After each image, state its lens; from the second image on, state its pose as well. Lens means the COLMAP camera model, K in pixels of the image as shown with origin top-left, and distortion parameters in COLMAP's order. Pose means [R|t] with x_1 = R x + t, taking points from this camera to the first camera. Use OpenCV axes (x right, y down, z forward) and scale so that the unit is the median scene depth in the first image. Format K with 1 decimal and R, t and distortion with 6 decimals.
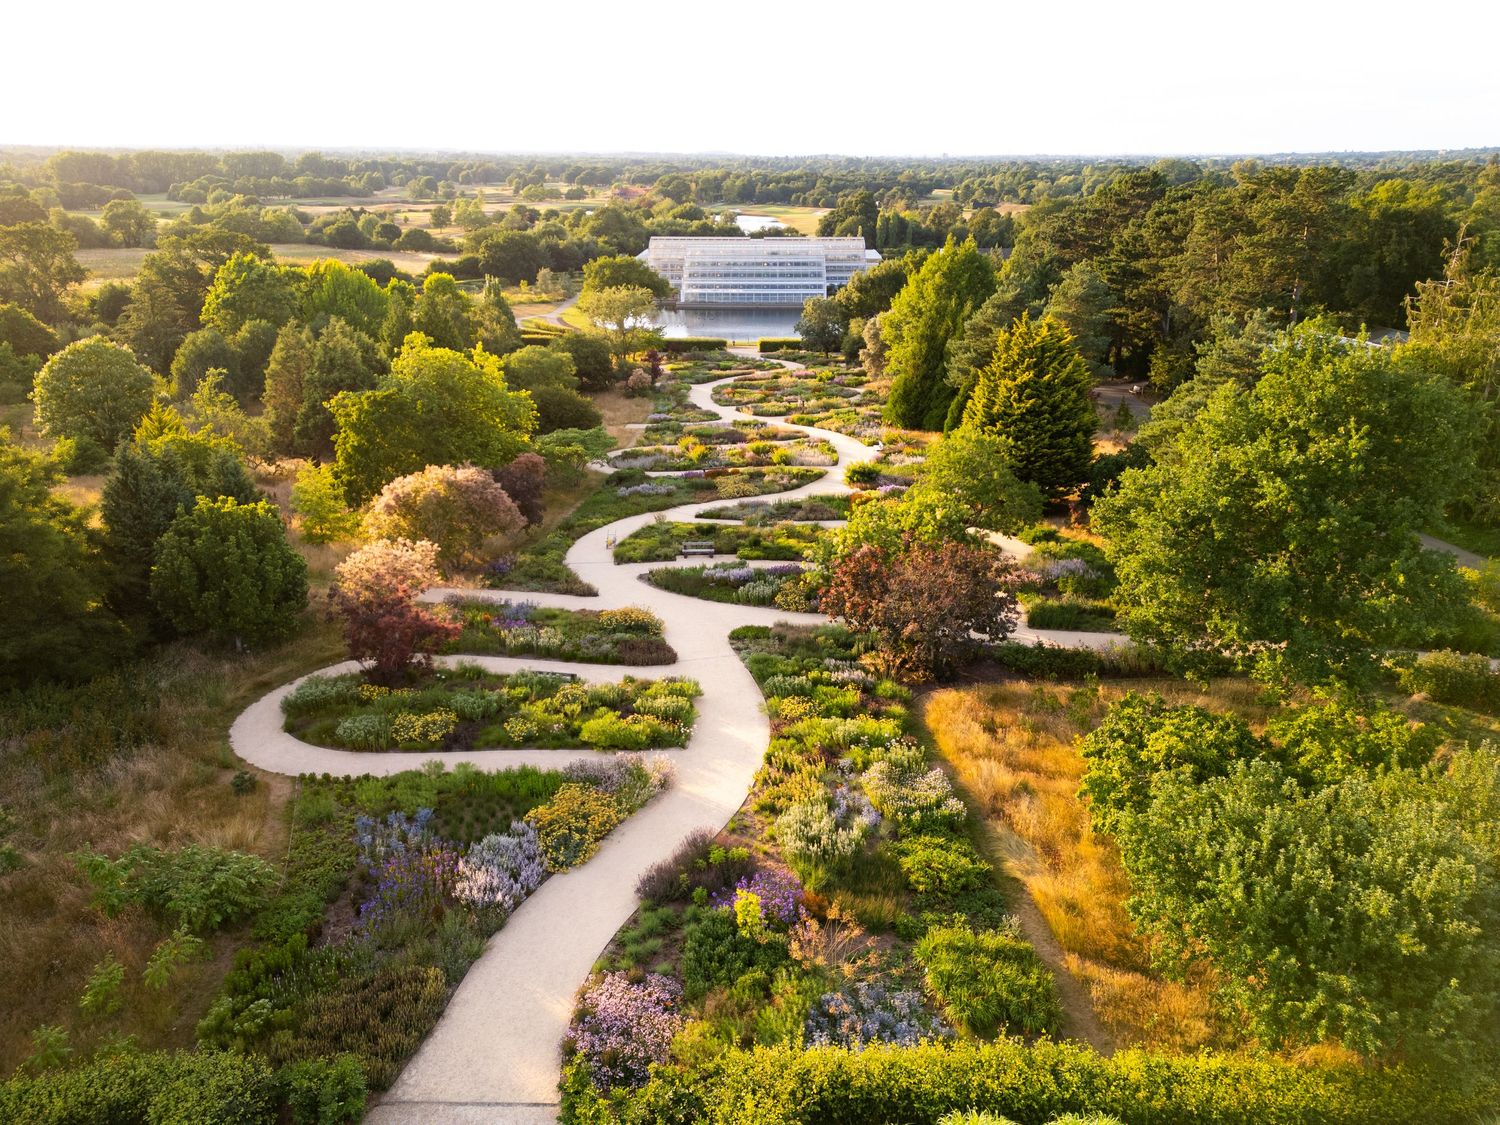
lens RADIAL K [[1062.1, 0, 750.0], [0, 1062.1, 562.5], [0, 0, 1]] dist [0.088447, -0.093717]
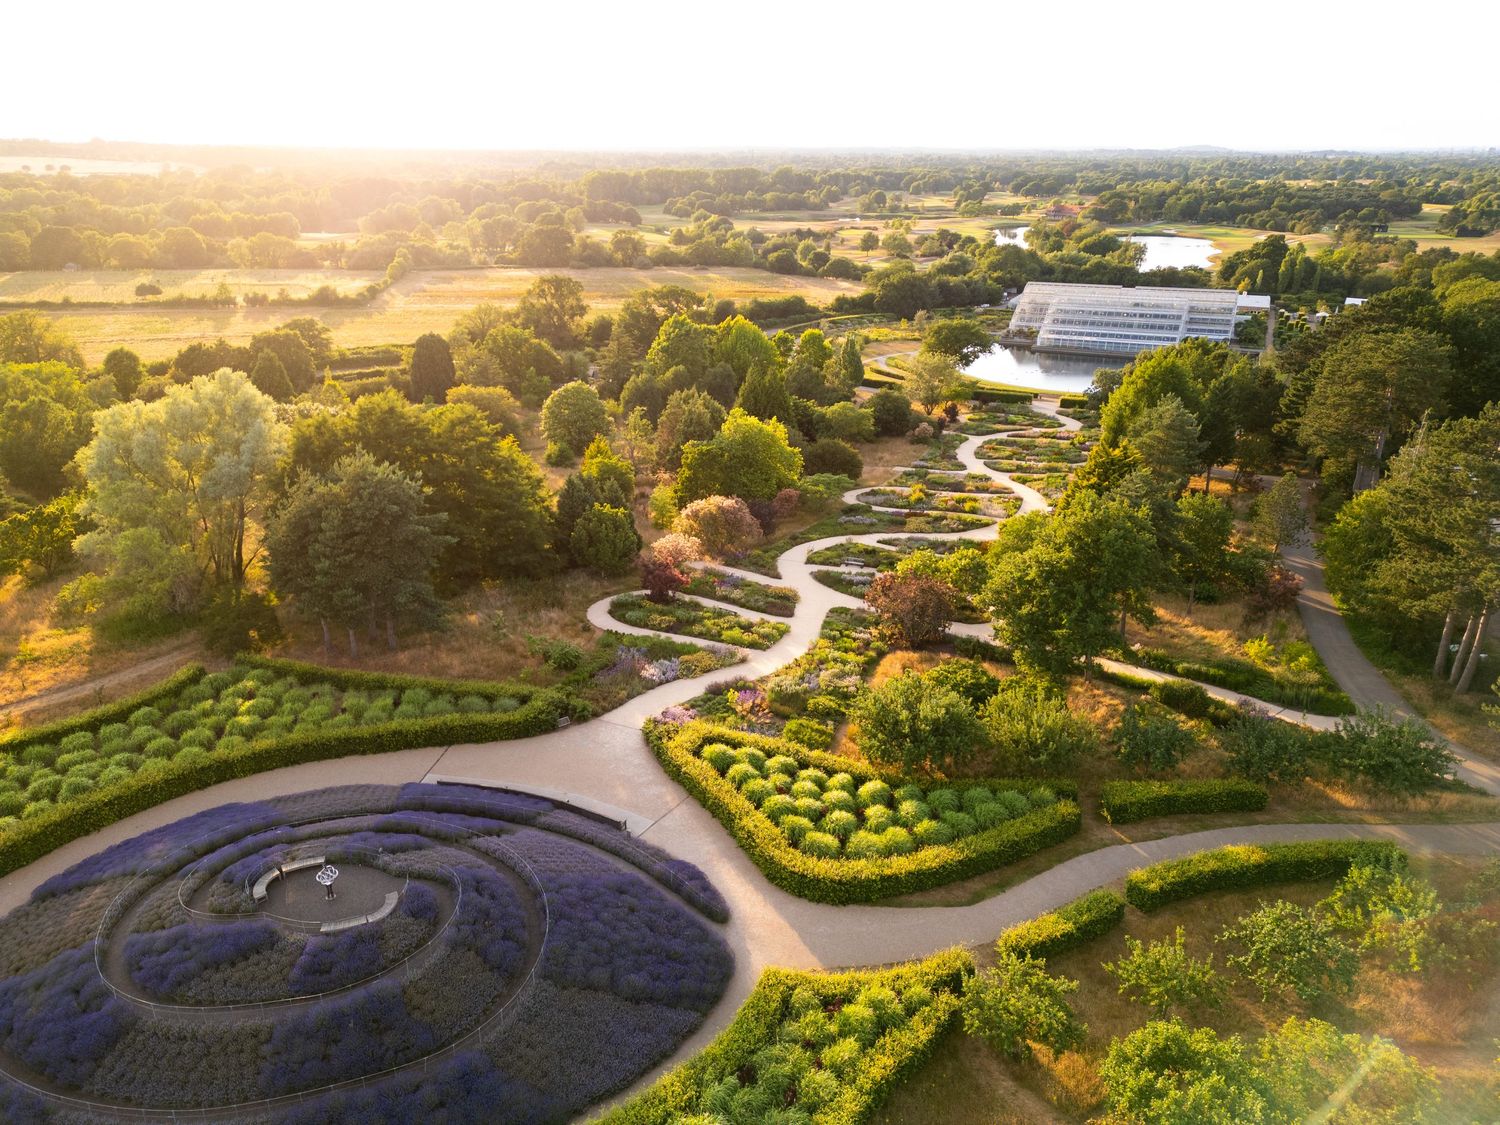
lens RADIAL K [[1062.1, 0, 750.0], [0, 1062.1, 562.5], [0, 0, 1]] dist [0.088447, -0.093717]
pose [[0.919595, 0.147075, -0.364299, 0.335177], [-0.145199, 0.988862, 0.032699, -0.034640], [0.365050, 0.022826, 0.930708, -0.511504]]
